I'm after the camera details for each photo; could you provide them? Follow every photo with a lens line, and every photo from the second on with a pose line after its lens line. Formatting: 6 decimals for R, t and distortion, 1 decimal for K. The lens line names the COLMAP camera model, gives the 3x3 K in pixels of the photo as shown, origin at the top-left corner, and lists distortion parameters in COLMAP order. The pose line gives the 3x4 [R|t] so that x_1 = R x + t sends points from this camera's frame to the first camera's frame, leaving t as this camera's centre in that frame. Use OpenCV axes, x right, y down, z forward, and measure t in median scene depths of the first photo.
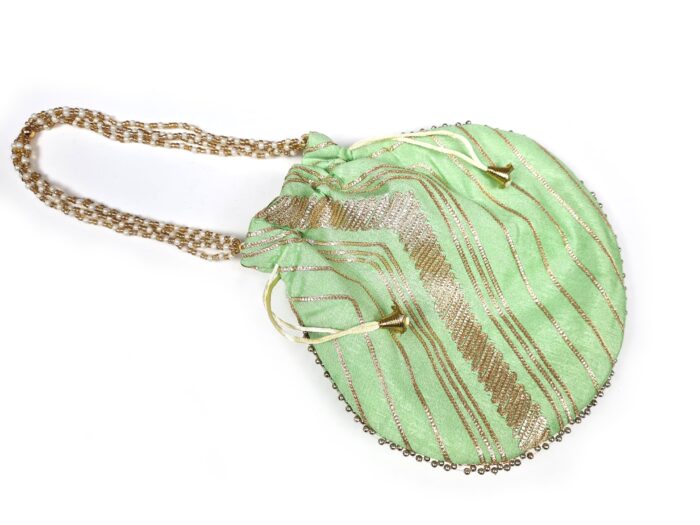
lens RADIAL K [[640.7, 0, 350.0], [0, 640.7, 262.5], [0, 0, 1]] dist [0.000892, 0.006226]
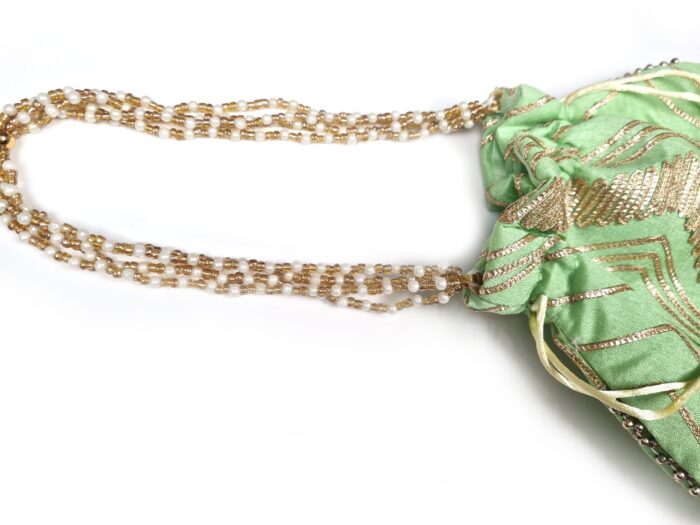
lens RADIAL K [[640.7, 0, 350.0], [0, 640.7, 262.5], [0, 0, 1]] dist [0.000892, 0.006226]
pose [[0.947869, -0.160135, 0.275502, -0.404582], [0.174088, 0.984365, -0.026795, -0.039024], [-0.266904, 0.073360, 0.960927, 0.431764]]
